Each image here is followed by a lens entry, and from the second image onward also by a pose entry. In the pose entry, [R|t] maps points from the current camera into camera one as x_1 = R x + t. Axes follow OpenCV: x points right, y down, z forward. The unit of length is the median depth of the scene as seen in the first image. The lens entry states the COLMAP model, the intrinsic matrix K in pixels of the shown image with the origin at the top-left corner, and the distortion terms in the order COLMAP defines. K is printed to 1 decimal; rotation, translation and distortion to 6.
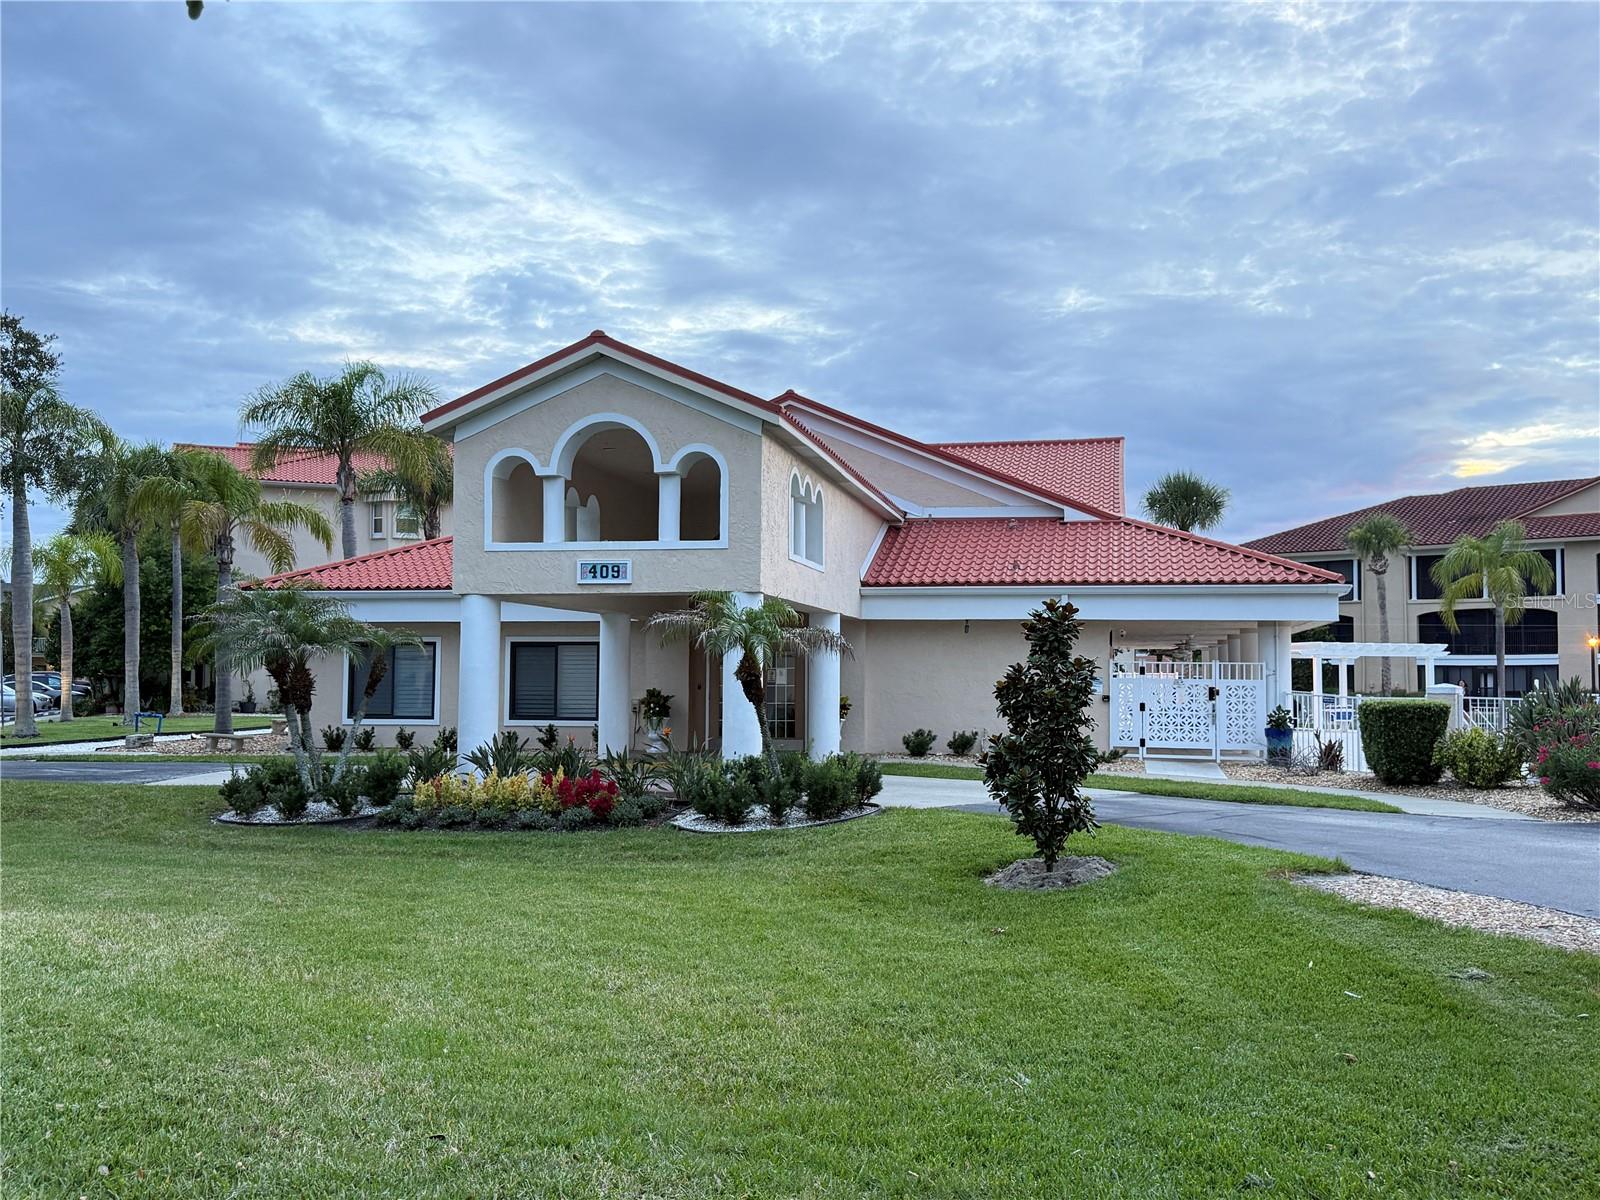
lens RADIAL K [[1481.0, 0, 800.8], [0, 1481.0, 606.4], [0, 0, 1]] dist [0.112520, 0.000000]
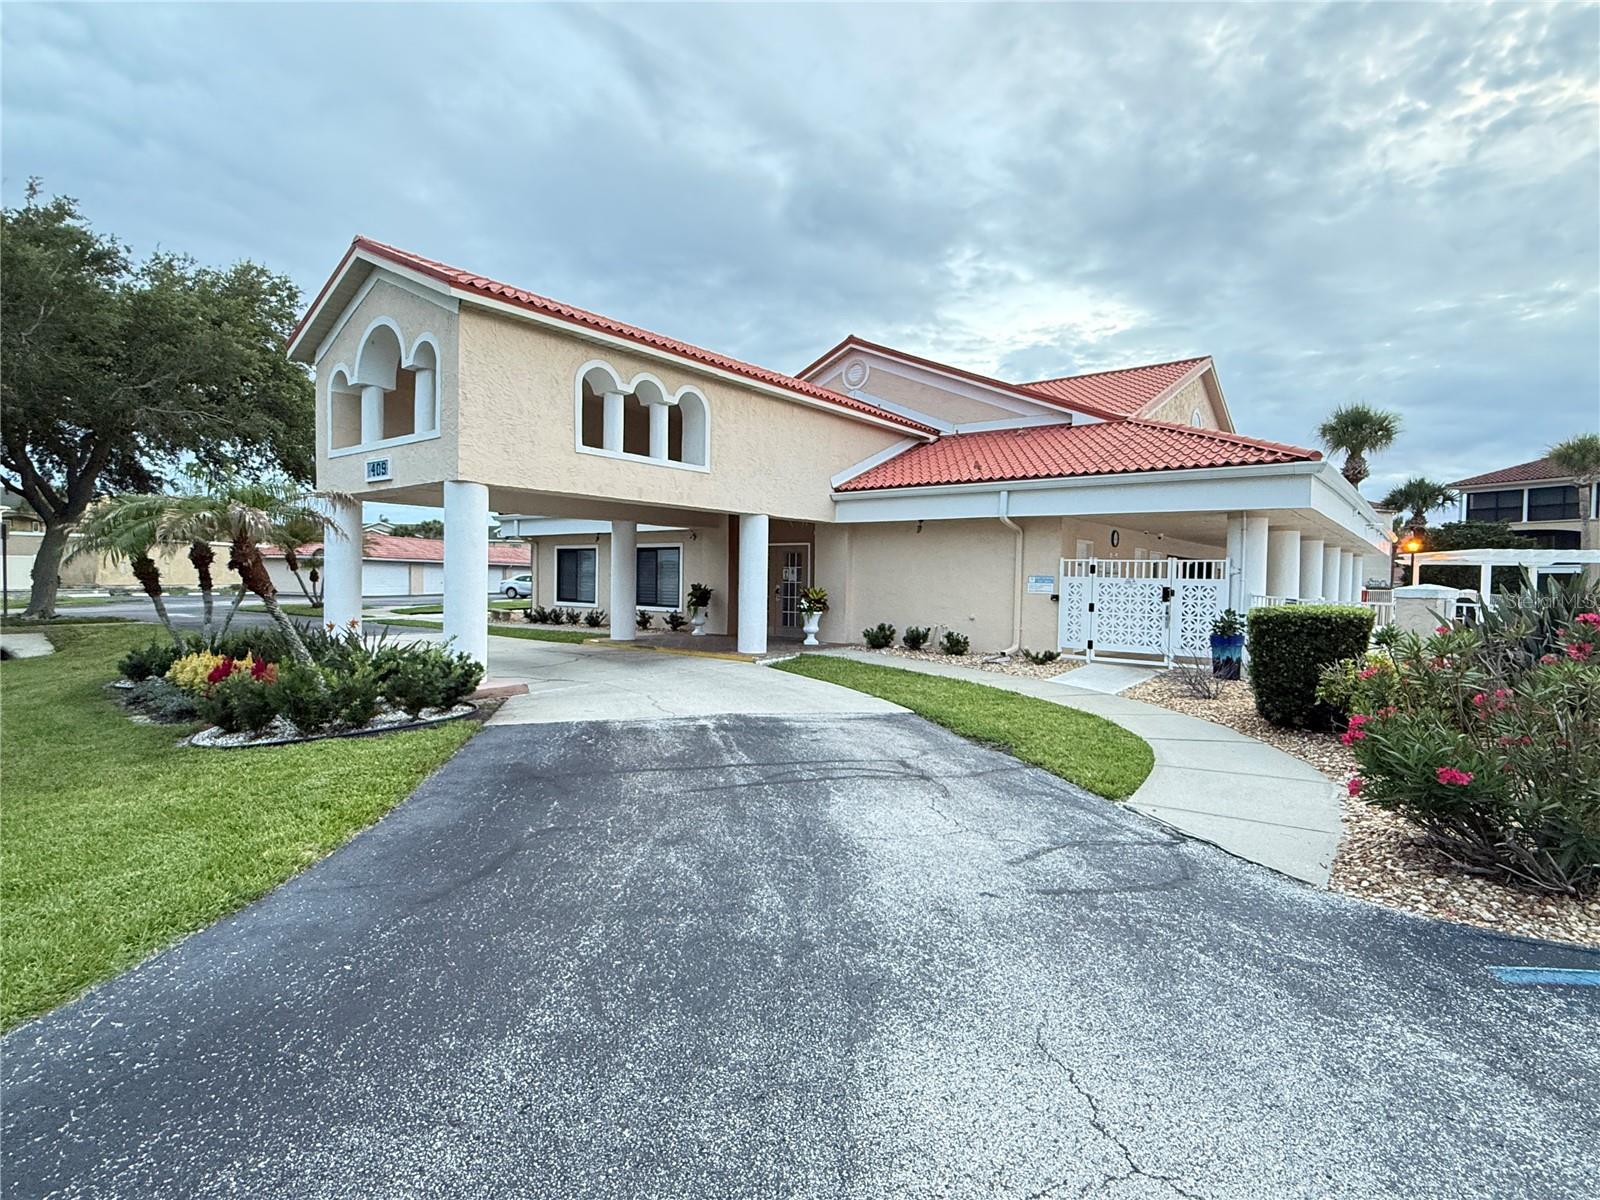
lens RADIAL K [[811.8, 0, 801.3], [0, 811.8, 583.9], [0, 0, 1]] dist [-0.005892, -0.001911]
pose [[0.895866, 0.010265, -0.444205, 0.288945], [0.013528, 0.998639, 0.050361, 0.023965], [0.444118, -0.051126, 0.894509, 0.452414]]
